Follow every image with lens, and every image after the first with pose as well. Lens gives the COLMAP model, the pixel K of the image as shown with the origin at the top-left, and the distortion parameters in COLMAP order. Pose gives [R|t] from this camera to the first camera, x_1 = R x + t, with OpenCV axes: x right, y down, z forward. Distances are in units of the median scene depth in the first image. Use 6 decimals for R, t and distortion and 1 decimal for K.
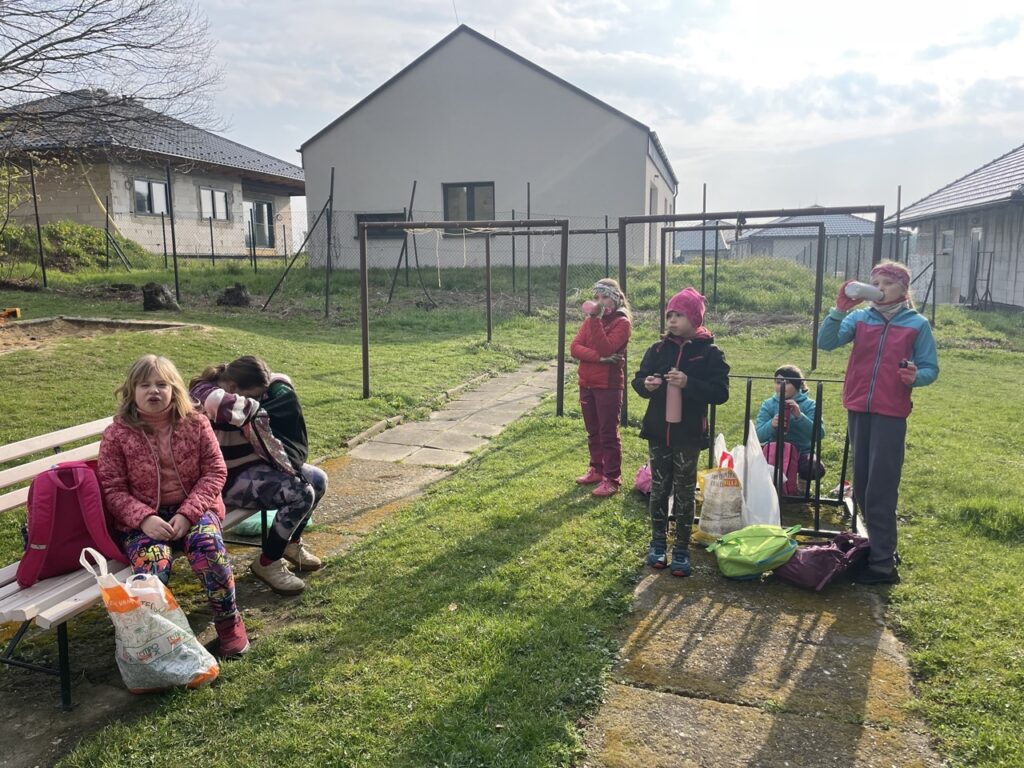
lens RADIAL K [[798.9, 0, 512.0], [0, 798.9, 384.0], [0, 0, 1]] dist [0.086522, -0.124115]
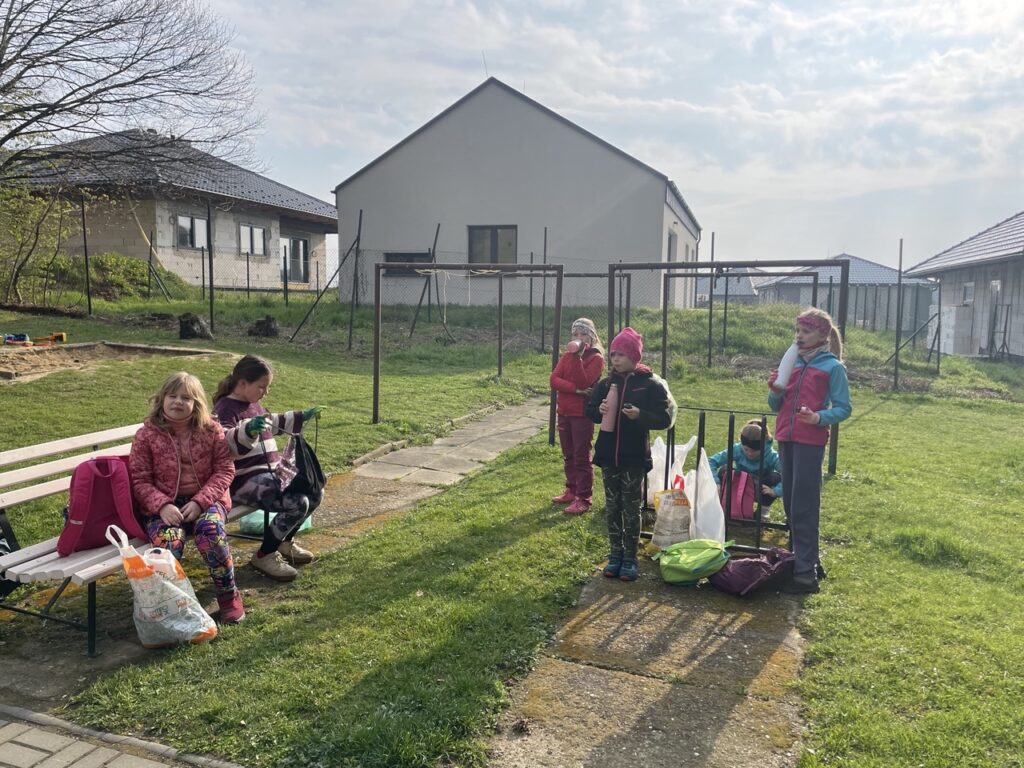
lens RADIAL K [[798.9, 0, 512.0], [0, 798.9, 384.0], [0, 0, 1]] dist [0.086522, -0.124115]
pose [[0.998878, 0.029752, -0.036856, 0.051094], [-0.031500, 0.998362, -0.047769, 0.013236], [0.035374, 0.048877, 0.998178, -0.095828]]
